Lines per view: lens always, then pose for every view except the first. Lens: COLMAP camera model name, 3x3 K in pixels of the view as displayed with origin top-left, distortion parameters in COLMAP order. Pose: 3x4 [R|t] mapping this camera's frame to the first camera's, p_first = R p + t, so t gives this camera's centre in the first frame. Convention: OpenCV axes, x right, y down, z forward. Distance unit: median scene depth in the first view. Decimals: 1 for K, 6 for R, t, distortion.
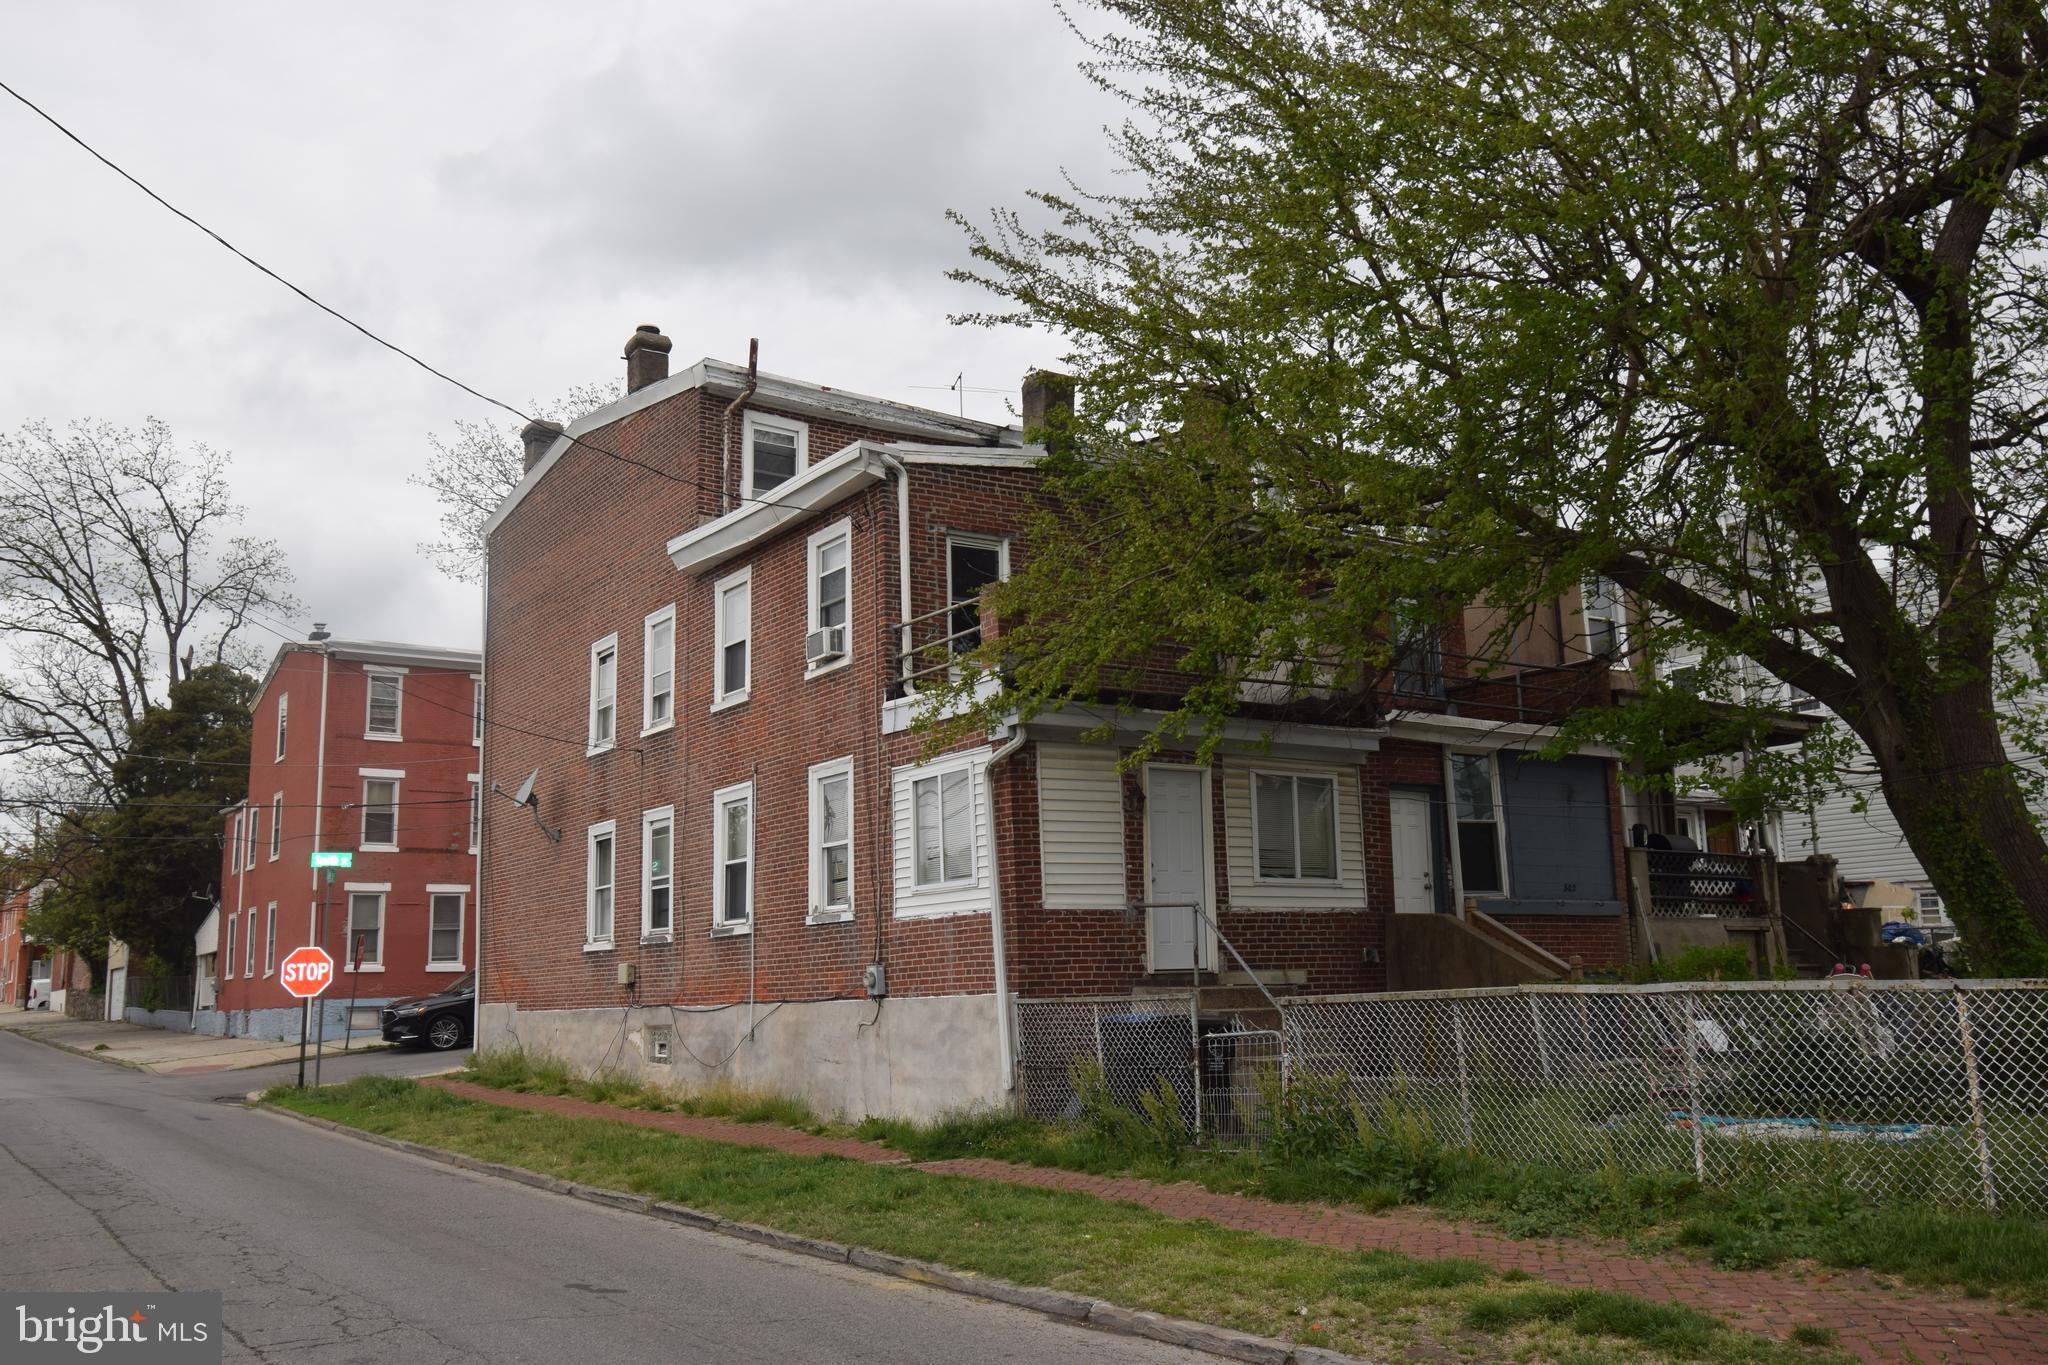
lens RADIAL K [[1714.0, 0, 1033.3], [0, 1714.0, 685.9], [0, 0, 1]] dist [-0.003185, -0.000893]
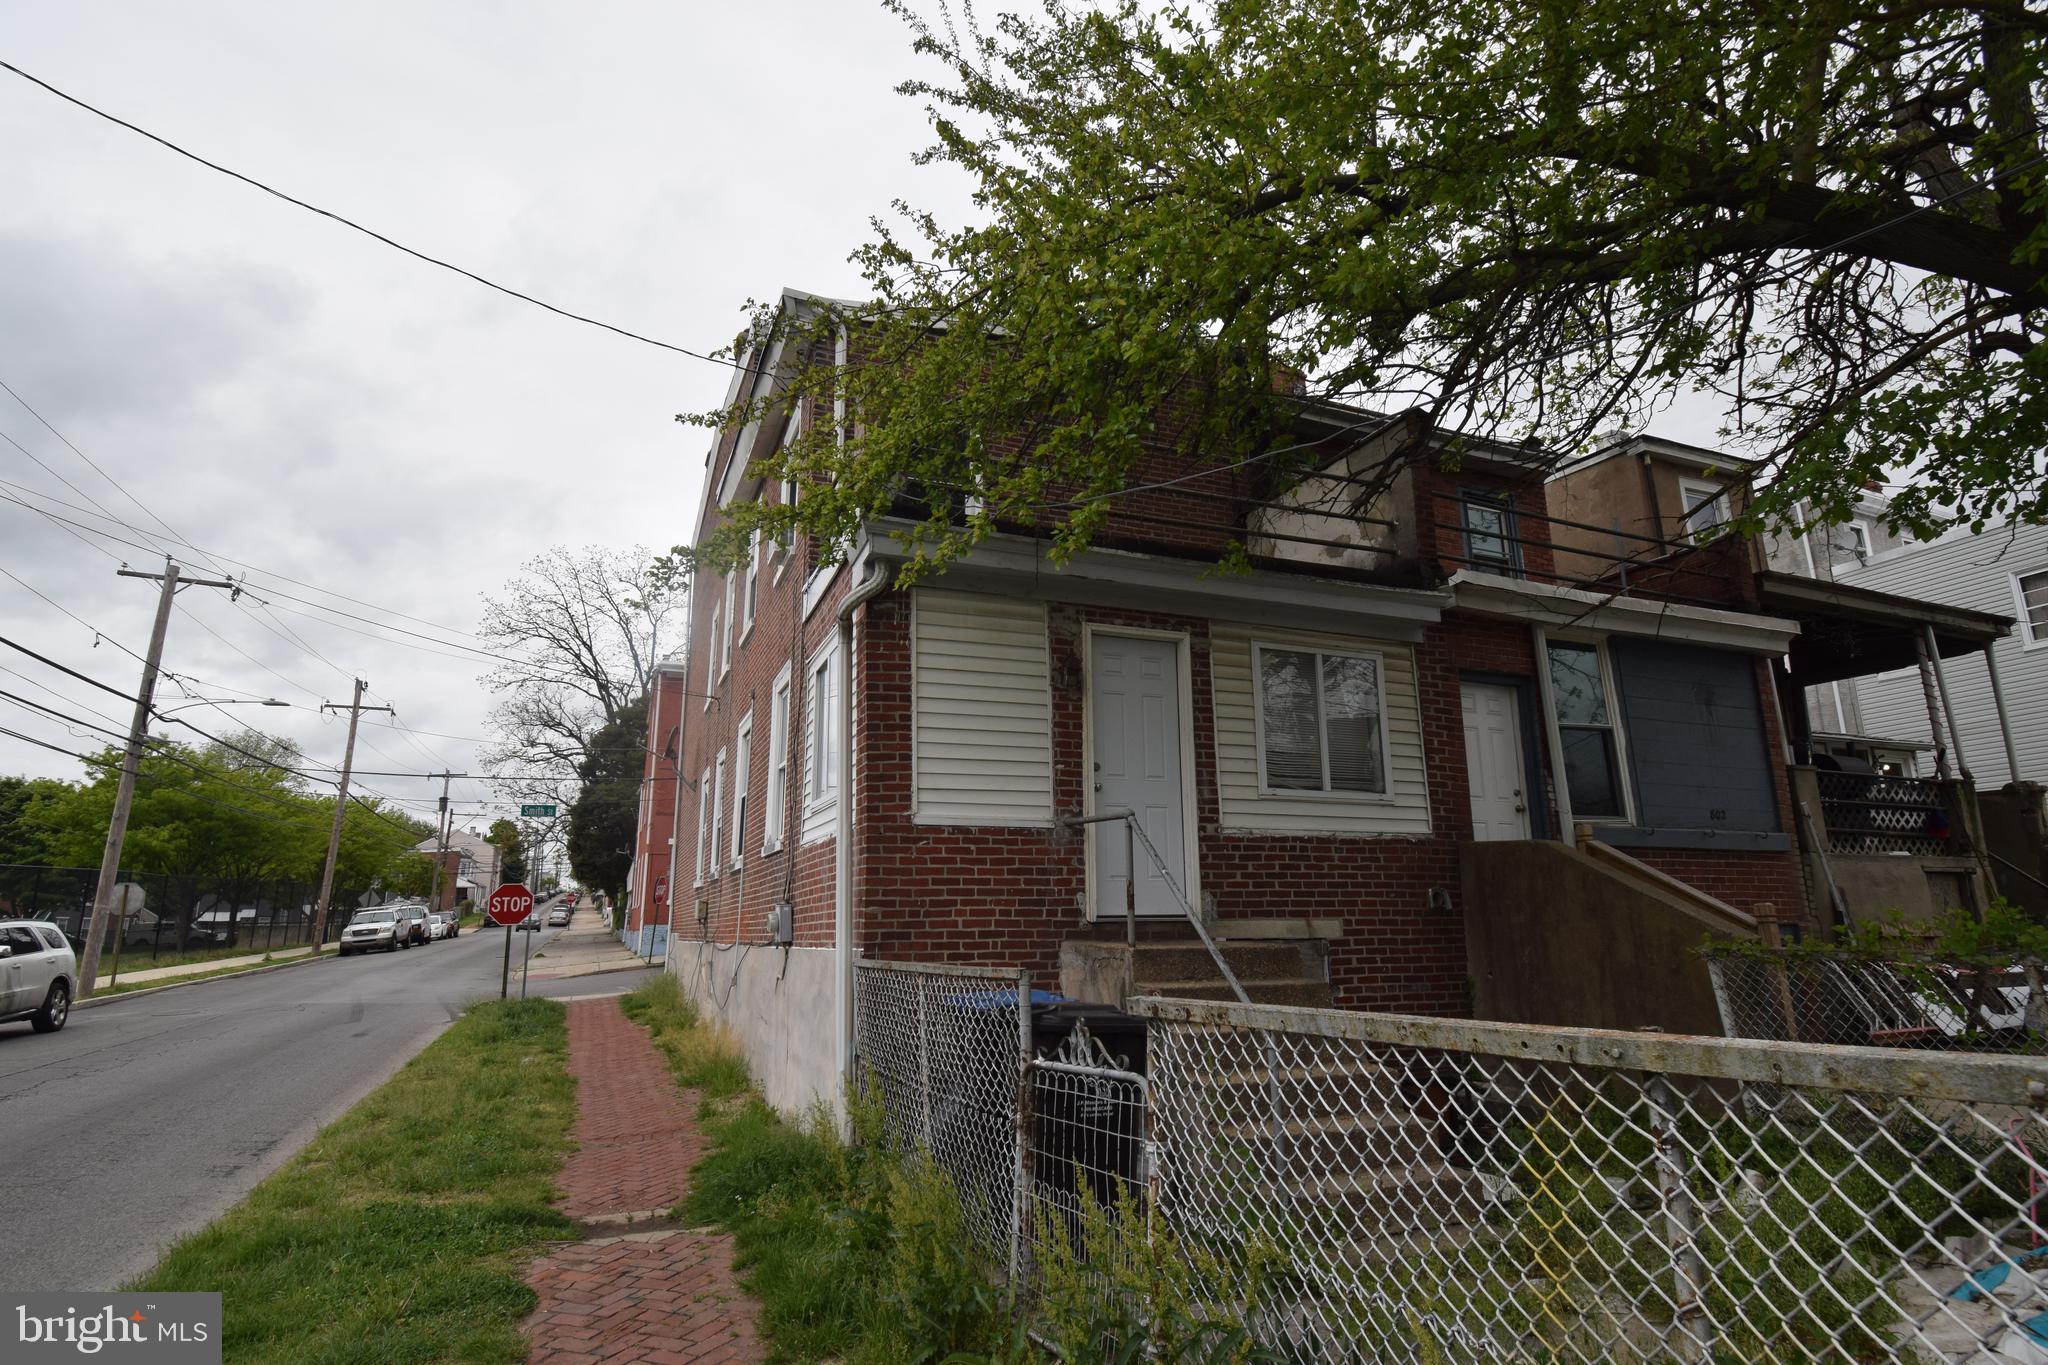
lens RADIAL K [[1034.4, 0, 1013.0], [0, 1034.4, 675.4], [0, 0, 1]] dist [-0.012830, -0.006548]
pose [[0.974118, -0.033918, -0.223482, 0.120665], [0.021549, 0.998110, -0.057559, 0.083096], [0.225011, 0.051254, 0.973007, 0.525406]]
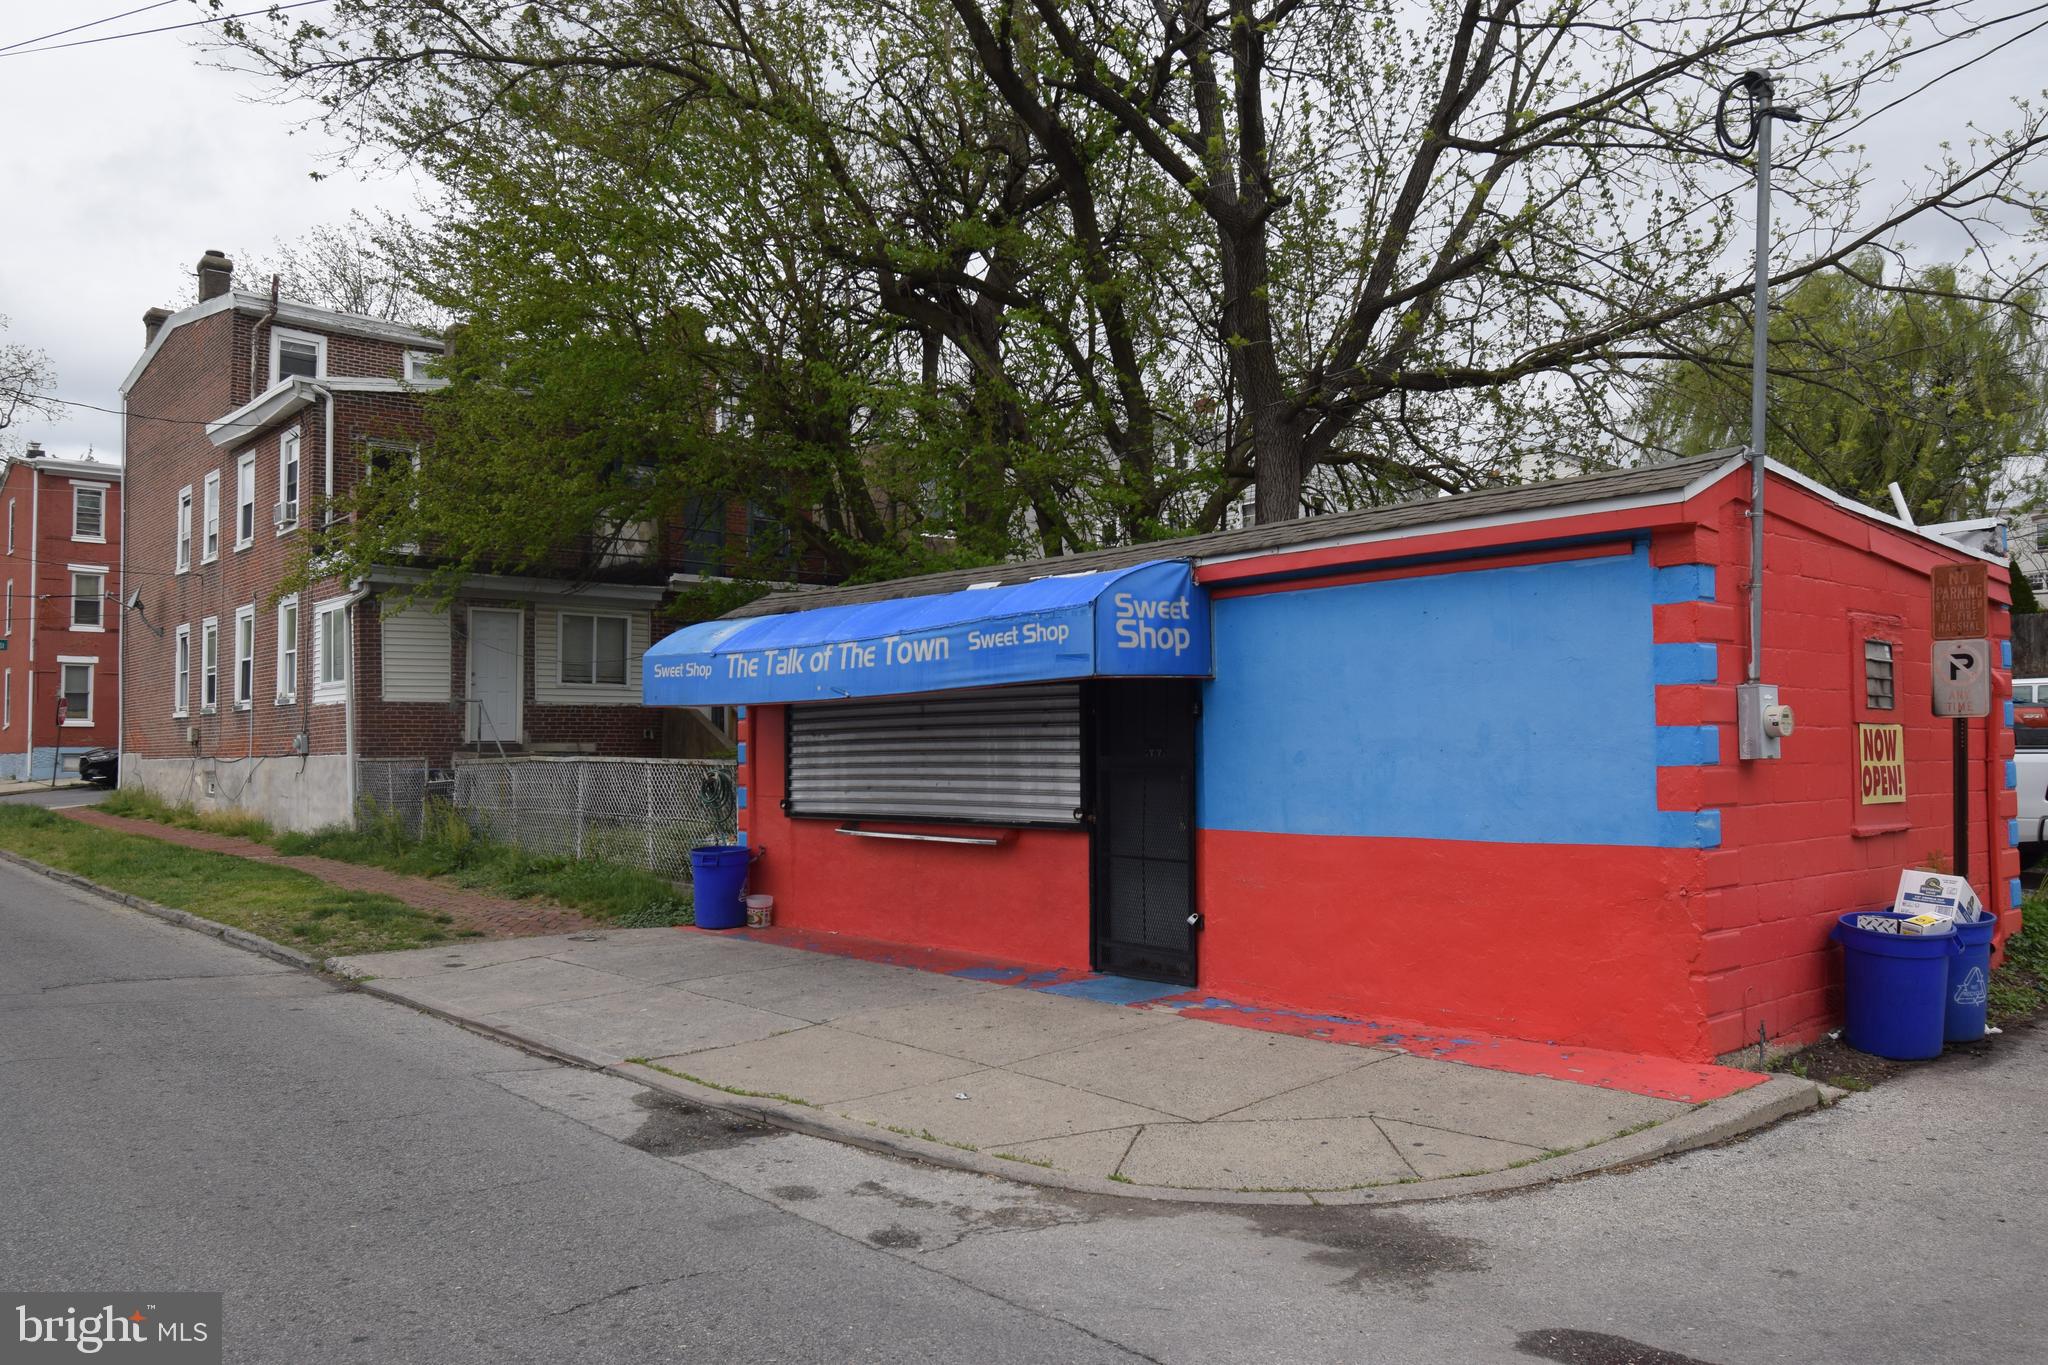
lens RADIAL K [[1515.0, 0, 1033.3], [0, 1515.0, 693.8], [0, 0, 1]] dist [-0.006365, -0.009335]
pose [[0.992544, 0.025593, 0.119168, 0.370940], [-0.041560, 0.990178, 0.133495, -0.072697], [-0.114581, -0.137452, 0.983859, -0.359961]]
